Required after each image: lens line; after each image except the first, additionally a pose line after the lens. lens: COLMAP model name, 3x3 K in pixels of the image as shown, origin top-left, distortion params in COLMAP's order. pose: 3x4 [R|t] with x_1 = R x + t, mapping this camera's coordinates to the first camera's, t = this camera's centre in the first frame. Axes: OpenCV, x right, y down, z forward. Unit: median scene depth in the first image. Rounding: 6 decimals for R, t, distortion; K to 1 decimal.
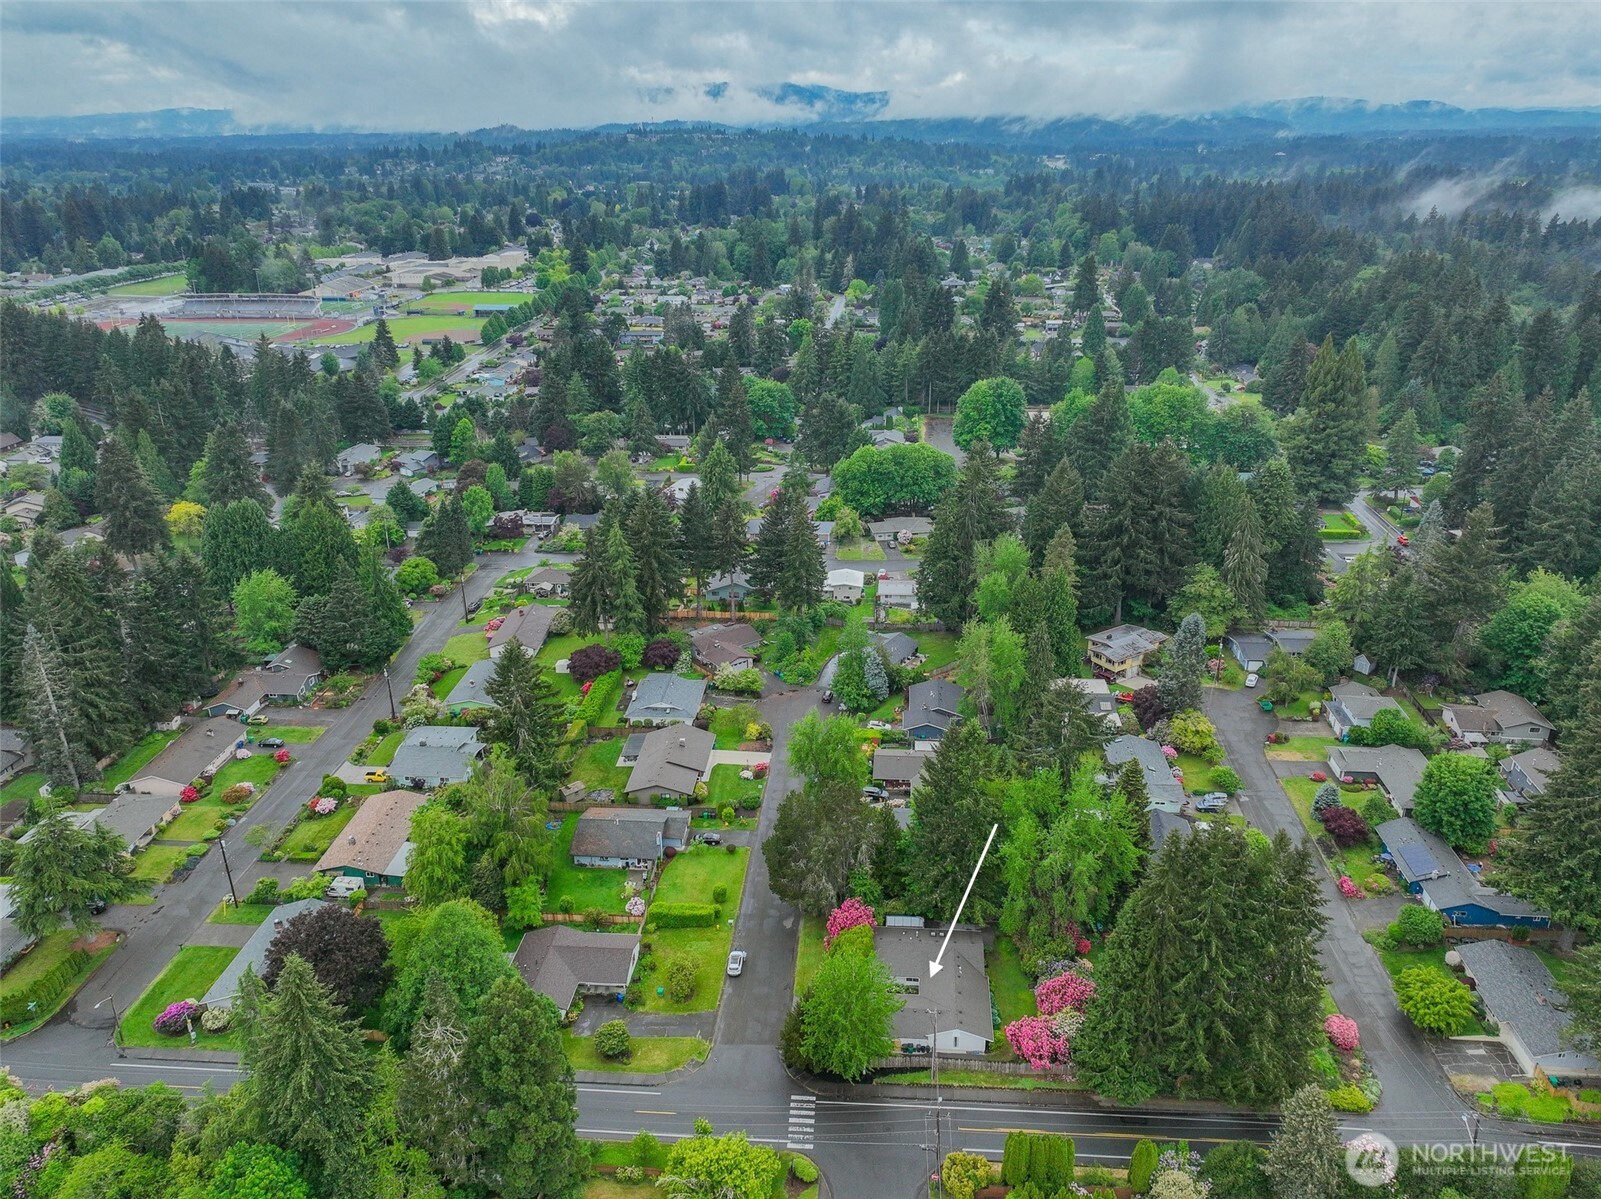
lens RADIAL K [[1161.1, 0, 803.8], [0, 1161.1, 603.1], [0, 0, 1]] dist [-0.002196, 0.016299]
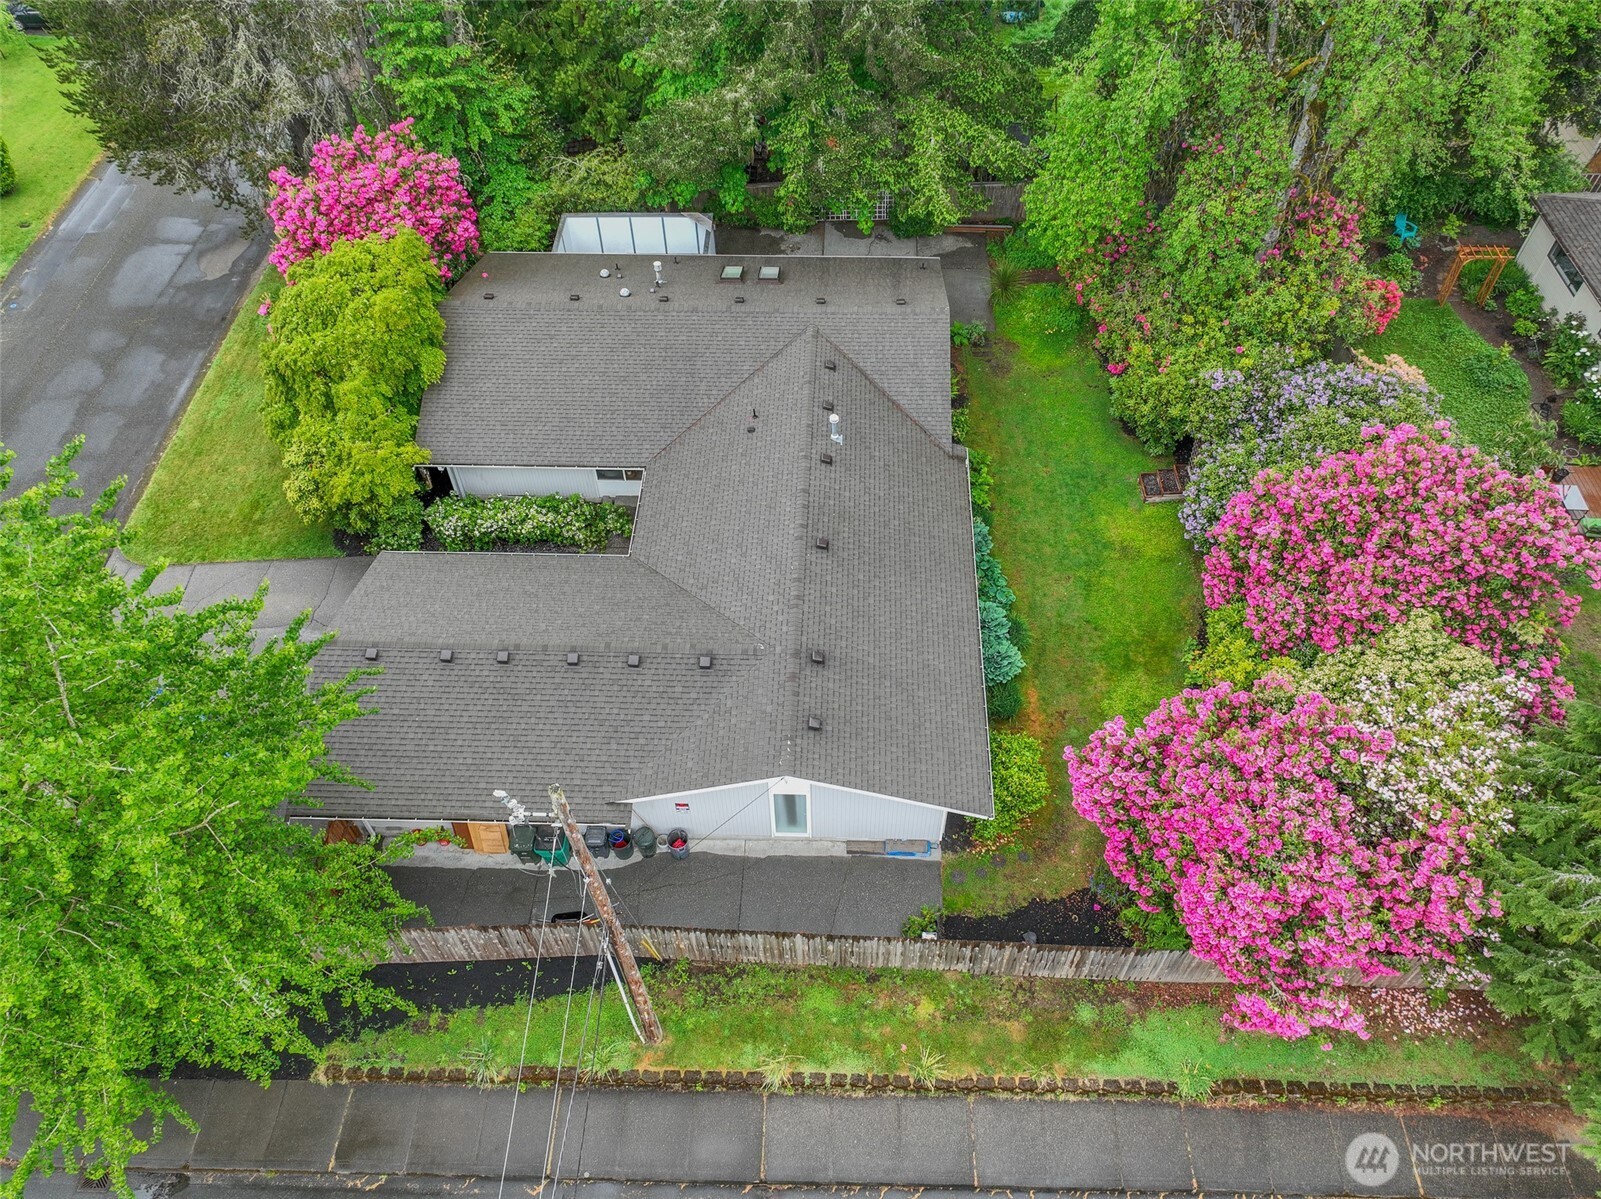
lens RADIAL K [[1161.1, 0, 805.4], [0, 1161.1, 604.5], [0, 0, 1]] dist [-0.002196, 0.016299]
pose [[0.998633, -0.040183, 0.033431, 0.120174], [0.019461, 0.879403, 0.475681, 0.243711], [-0.048514, -0.474380, 0.878982, 0.797940]]
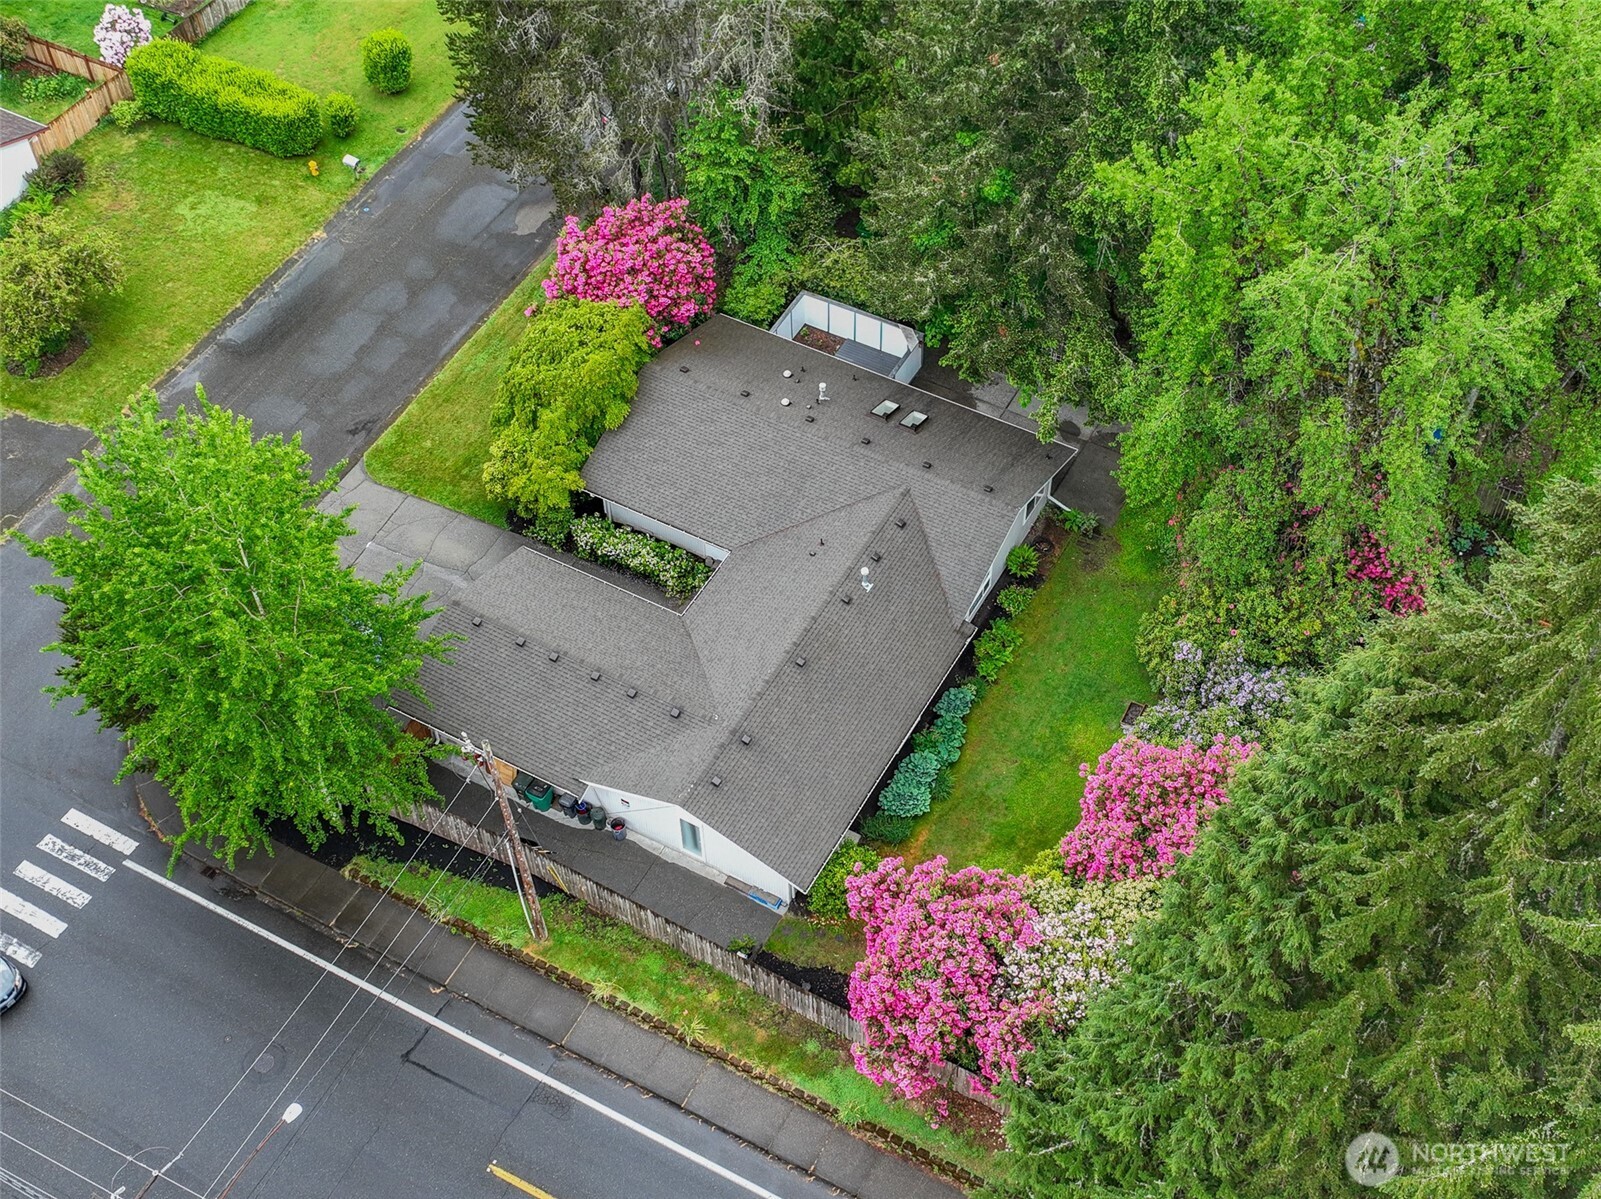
lens RADIAL K [[2055.2, 0, 802.5], [0, 2055.2, 595.3], [0, 0, 1]] dist [0.030044, 0.000000]
pose [[0.910759, 0.316378, -0.265374, 0.241048], [-0.149338, 0.851503, 0.502633, 0.093008], [0.384989, -0.418147, 0.822762, 0.614596]]
